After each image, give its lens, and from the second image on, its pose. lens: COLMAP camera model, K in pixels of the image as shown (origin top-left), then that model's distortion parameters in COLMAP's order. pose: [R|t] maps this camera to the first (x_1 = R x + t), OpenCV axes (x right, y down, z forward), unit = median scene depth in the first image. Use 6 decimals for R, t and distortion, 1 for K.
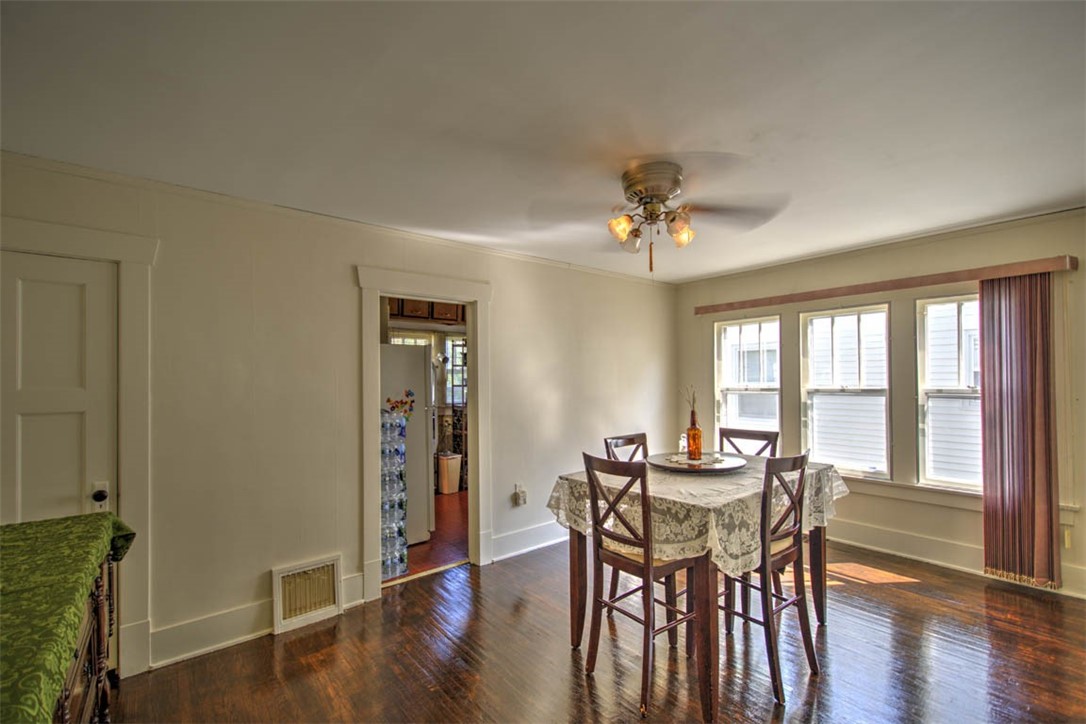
lens RADIAL K [[466.5, 0, 541.7], [0, 466.5, 375.2], [0, 0, 1]] dist [0.001638, -0.000082]
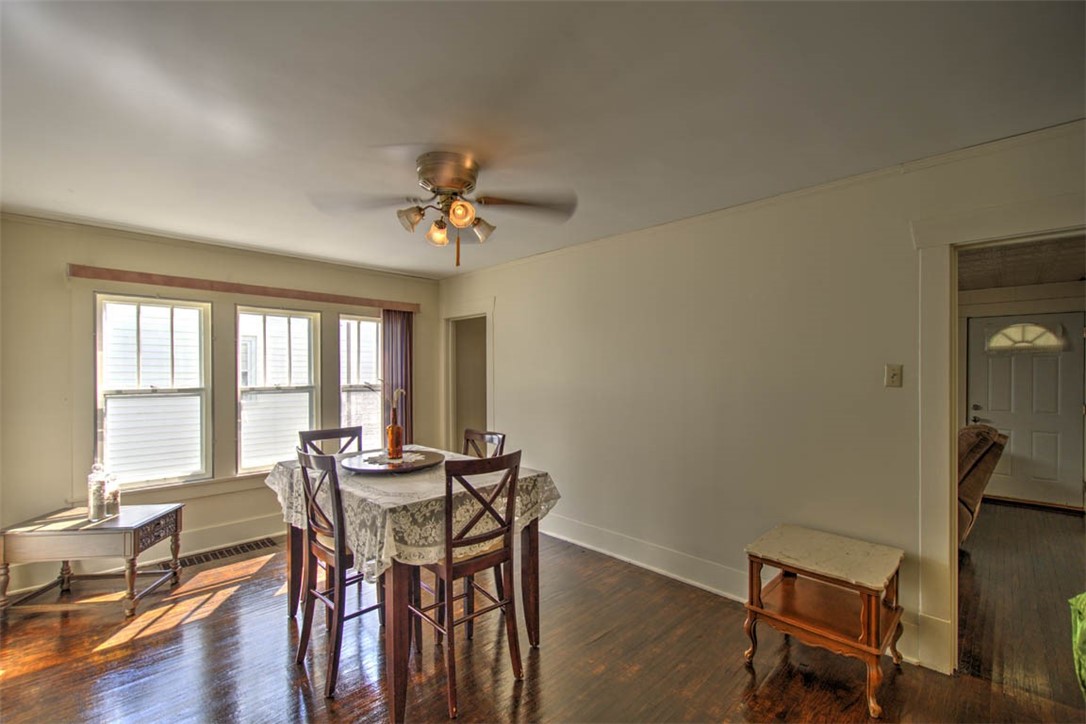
lens RADIAL K [[466.5, 0, 541.7], [0, 466.5, 375.2], [0, 0, 1]] dist [0.001638, -0.000082]
pose [[-0.083730, 0.006965, 0.996464, -0.419324], [-0.004503, 0.999963, -0.007368, 0.008060], [-0.996478, -0.005104, -0.083695, 0.491689]]
